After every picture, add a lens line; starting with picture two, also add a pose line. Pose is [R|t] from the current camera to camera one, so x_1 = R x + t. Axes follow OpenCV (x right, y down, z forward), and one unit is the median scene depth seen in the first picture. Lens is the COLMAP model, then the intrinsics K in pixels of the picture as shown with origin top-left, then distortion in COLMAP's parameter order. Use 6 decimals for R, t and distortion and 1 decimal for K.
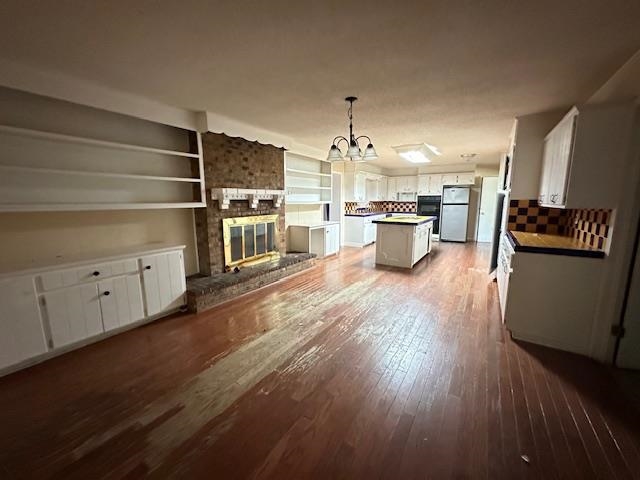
lens RADIAL K [[260.2, 0, 321.6], [0, 260.2, 243.6], [0, 0, 1]] dist [-0.001269, -0.001102]
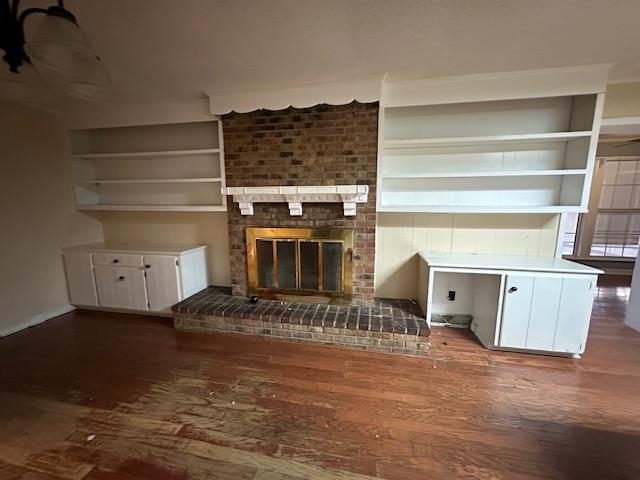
lens RADIAL K [[260.2, 0, 326.0], [0, 260.2, 239.0], [0, 0, 1]] dist [-0.001269, -0.001102]
pose [[0.352469, 0.136045, -0.925882, 0.374799], [-0.156464, 0.984017, 0.085024, -0.150109], [0.922651, 0.114899, 0.368122, 0.863023]]
